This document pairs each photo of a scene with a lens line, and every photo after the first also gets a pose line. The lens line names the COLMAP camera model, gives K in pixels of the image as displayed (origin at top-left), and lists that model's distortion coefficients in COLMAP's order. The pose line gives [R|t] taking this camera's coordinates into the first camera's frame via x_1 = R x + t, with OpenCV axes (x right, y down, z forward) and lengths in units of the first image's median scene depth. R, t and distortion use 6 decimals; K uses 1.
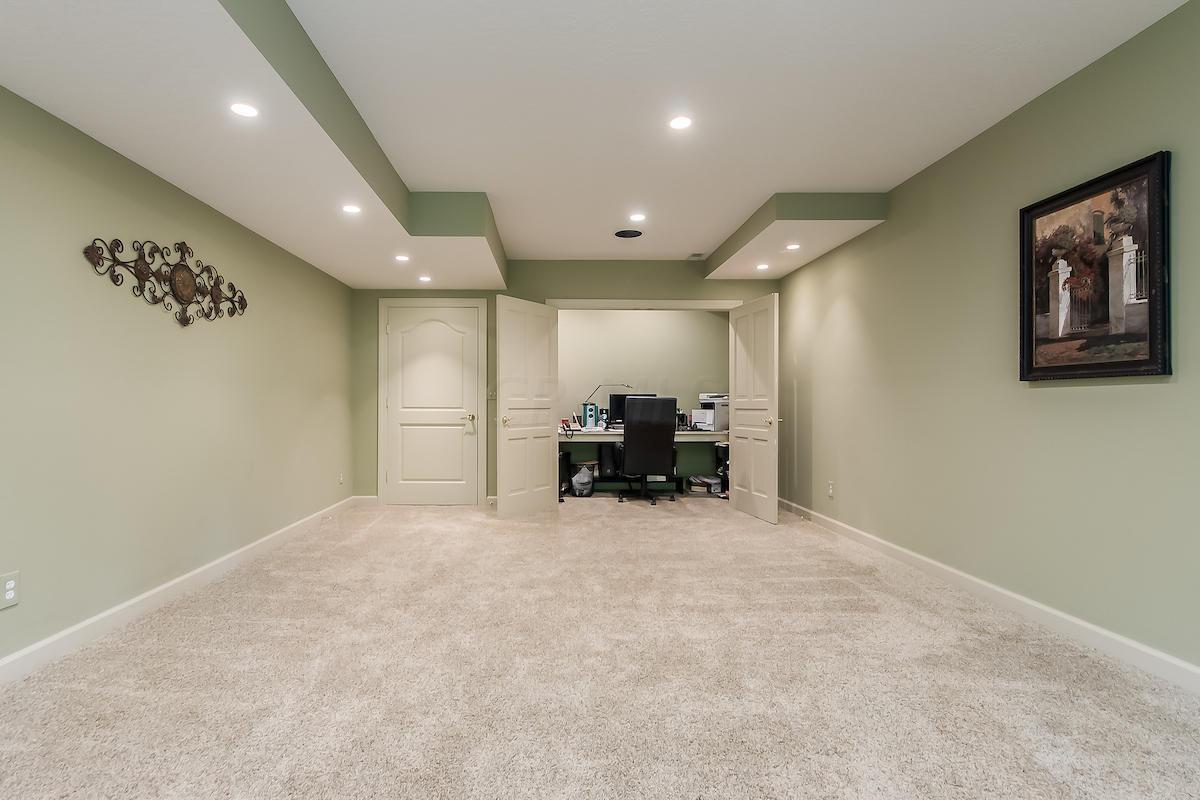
lens RADIAL K [[602.8, 0, 600.0], [0, 602.8, 400.0], [0, 0, 1]] dist [-0.000160, -0.000041]
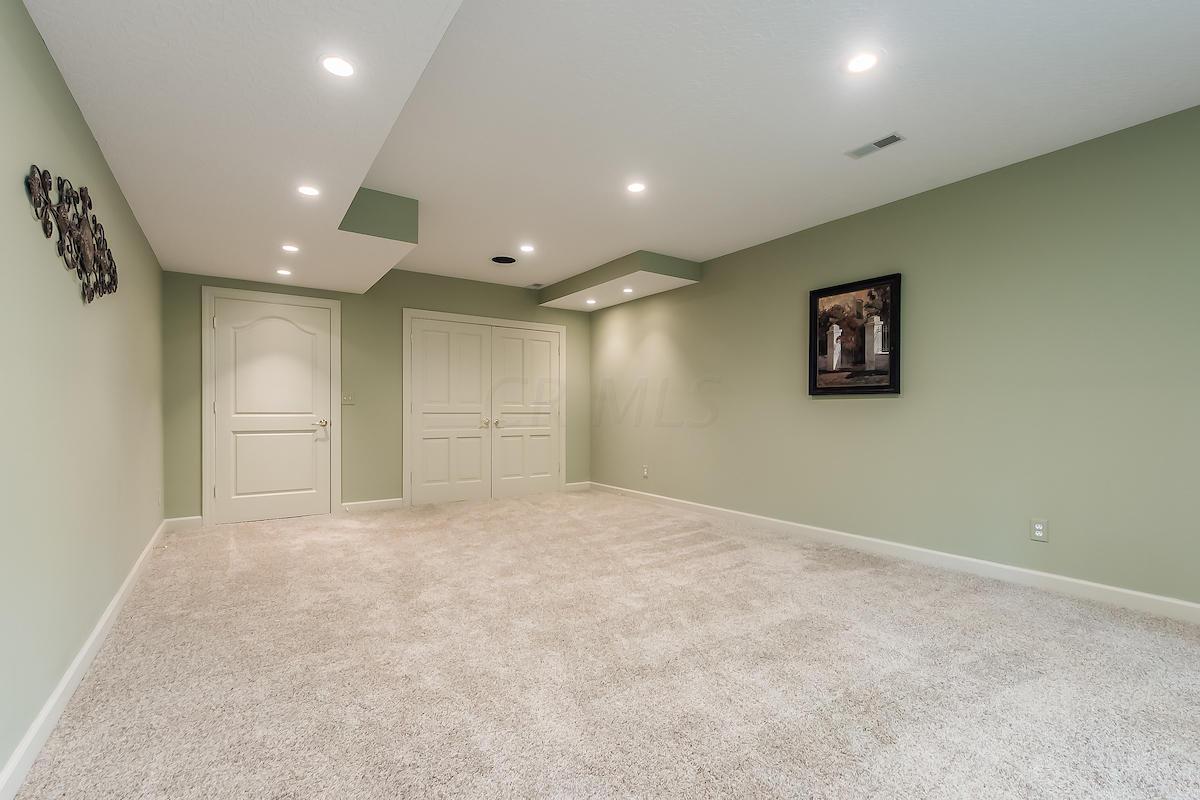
lens RADIAL K [[513.3, 0, 591.9], [0, 513.3, 411.8], [0, 0, 1]] dist [0.008188, -0.007156]
pose [[0.834794, -0.003001, 0.550554, -0.603263], [-0.004173, 0.999922, 0.011777, -0.000340], [-0.550546, -0.012129, 0.834717, 0.157871]]
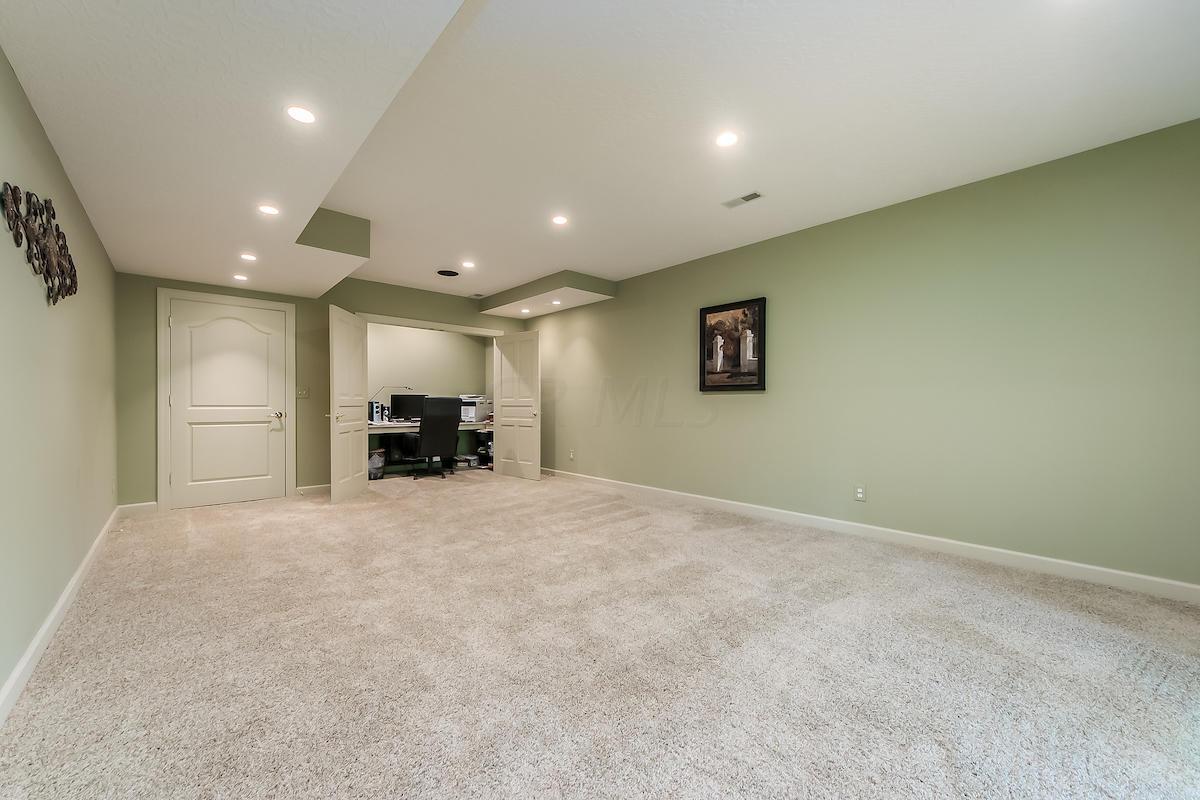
lens RADIAL K [[451.1, 0, 592.8], [0, 451.1, 404.6], [0, 0, 1]] dist [0.000265, 0.000314]
pose [[0.751898, -0.002605, 0.659274, -0.630265], [-0.005366, 0.999935, 0.010071, 0.000099], [-0.659257, -0.011110, 0.751835, 0.078519]]
